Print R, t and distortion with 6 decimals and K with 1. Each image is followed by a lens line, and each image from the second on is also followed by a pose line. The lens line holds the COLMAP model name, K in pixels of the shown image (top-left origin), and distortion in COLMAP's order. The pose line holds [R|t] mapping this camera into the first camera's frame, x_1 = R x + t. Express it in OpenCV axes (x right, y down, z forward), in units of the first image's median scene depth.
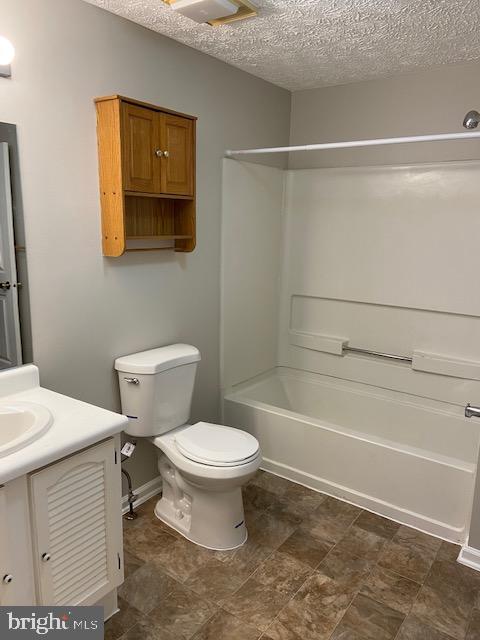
lens RADIAL K [[479.9, 0, 237.5], [0, 479.9, 319.1], [0, 0, 1]] dist [0.102101, -0.130902]
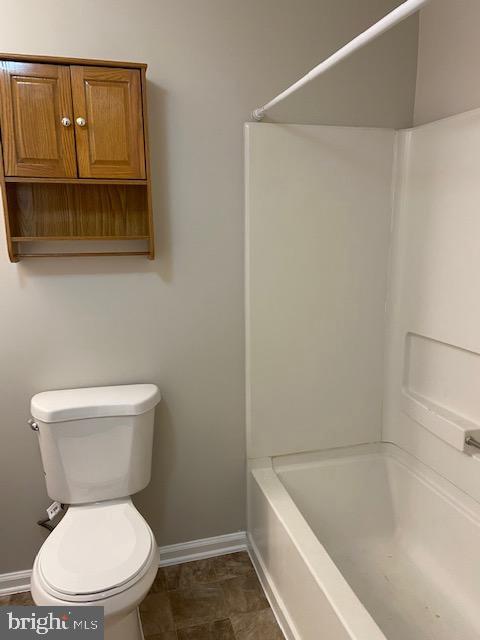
lens RADIAL K [[479.9, 0, 239.2], [0, 479.9, 319.8], [0, 0, 1]] dist [0.102101, -0.130902]
pose [[0.780809, 0.086199, -0.618795, 0.407056], [-0.099337, 0.994966, 0.013255, -0.065832], [0.616822, 0.051119, 0.785441, 0.473810]]
